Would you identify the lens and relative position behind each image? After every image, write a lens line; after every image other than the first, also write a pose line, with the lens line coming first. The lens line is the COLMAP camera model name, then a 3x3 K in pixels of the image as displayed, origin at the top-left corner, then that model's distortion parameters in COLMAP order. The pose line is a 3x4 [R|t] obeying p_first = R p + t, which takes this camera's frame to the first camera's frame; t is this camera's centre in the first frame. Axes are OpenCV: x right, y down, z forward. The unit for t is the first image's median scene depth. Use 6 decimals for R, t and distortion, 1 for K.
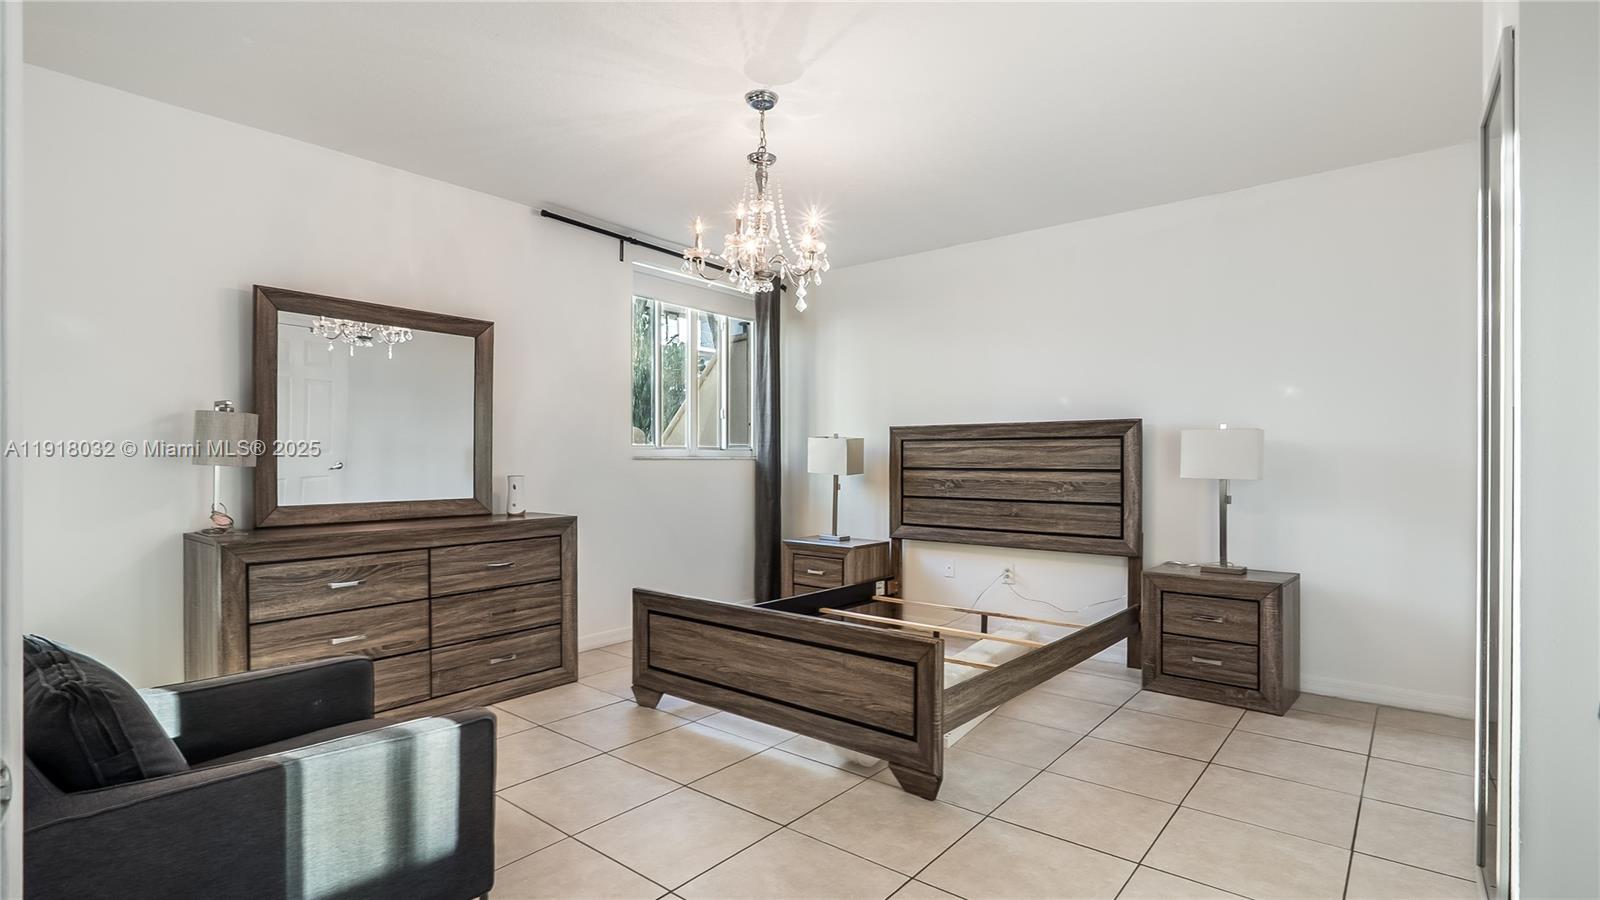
lens RADIAL K [[757.0, 0, 803.0], [0, 757.0, 461.3], [0, 0, 1]] dist [-0.005555, -0.000506]
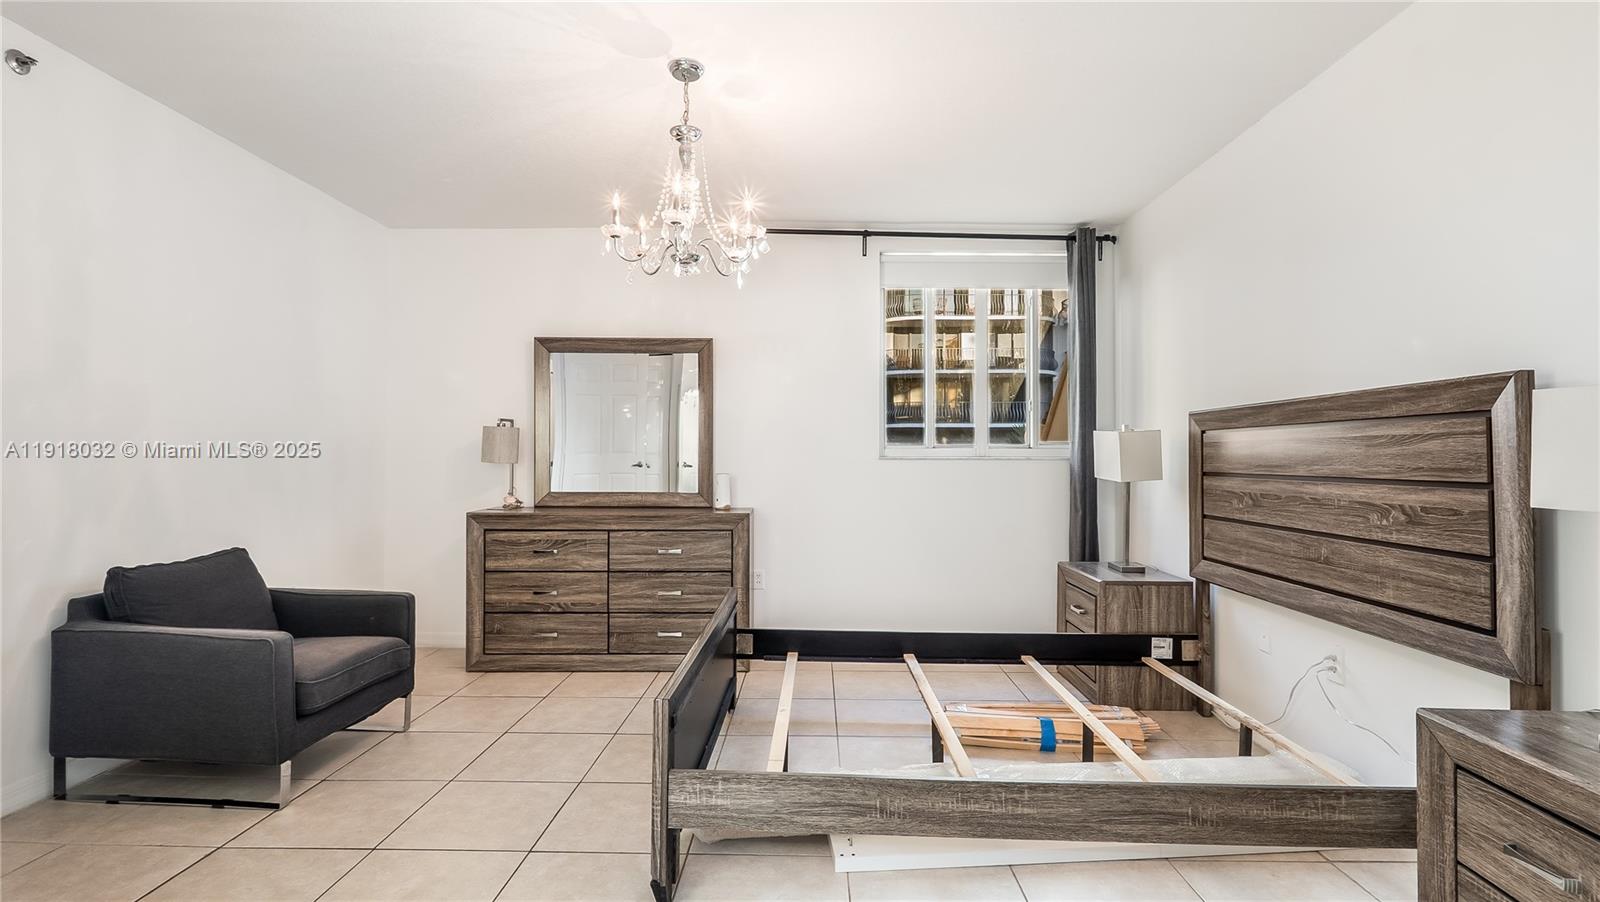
lens RADIAL K [[740.7, 0, 804.0], [0, 740.7, 441.9], [0, 0, 1]] dist [-0.004406, 0.000300]
pose [[0.620086, -0.016384, -0.784362, 0.546341], [-0.004912, 0.999681, -0.024765, -0.001078], [0.784518, 0.019209, 0.619808, 0.416719]]
